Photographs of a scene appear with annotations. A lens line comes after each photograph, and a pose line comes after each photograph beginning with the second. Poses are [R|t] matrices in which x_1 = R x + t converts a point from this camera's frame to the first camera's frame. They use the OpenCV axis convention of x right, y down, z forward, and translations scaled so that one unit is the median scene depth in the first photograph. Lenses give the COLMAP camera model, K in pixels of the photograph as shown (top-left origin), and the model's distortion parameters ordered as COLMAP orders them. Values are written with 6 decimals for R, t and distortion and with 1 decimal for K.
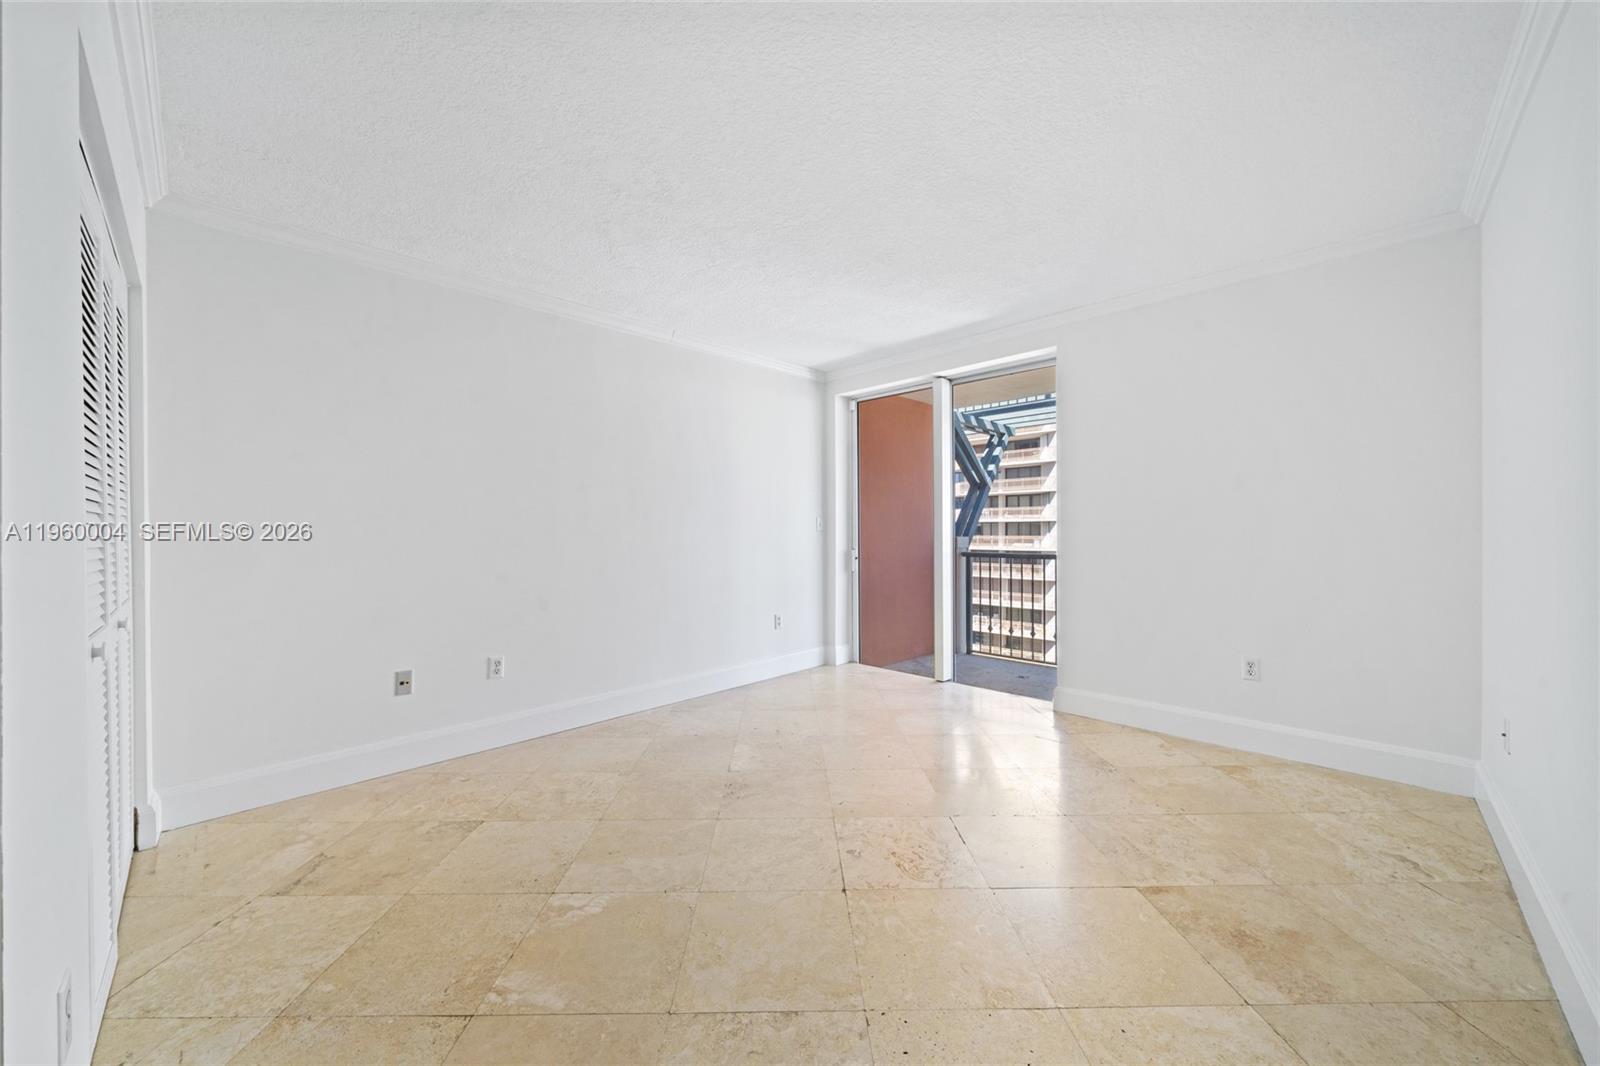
lens RADIAL K [[574.1, 0, 799.1], [0, 574.1, 532.7], [0, 0, 1]] dist [0.000438, 0.000045]
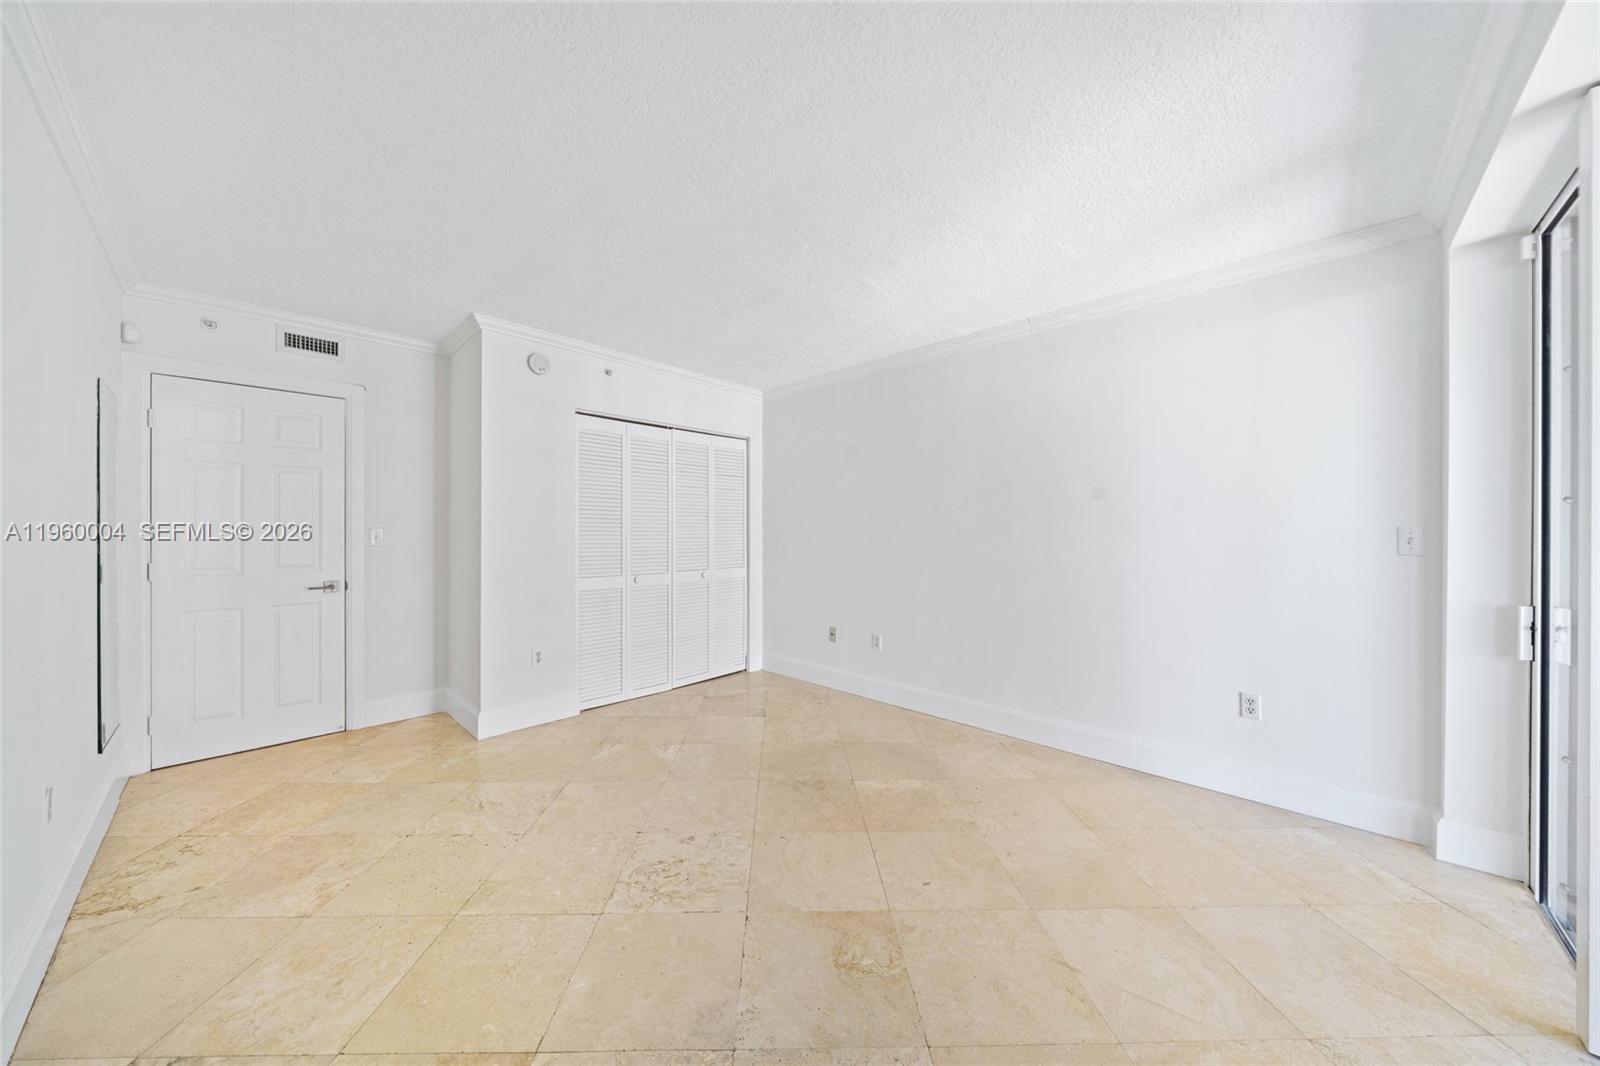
lens RADIAL K [[548.5, 0, 799.0], [0, 548.5, 530.5], [0, 0, 1]] dist [-0.001588, -0.000042]
pose [[0.008590, 0.004413, -0.999953, 1.039100], [-0.007776, 0.999960, 0.004347, -0.047734], [0.999933, 0.007738, 0.008624, 1.070196]]
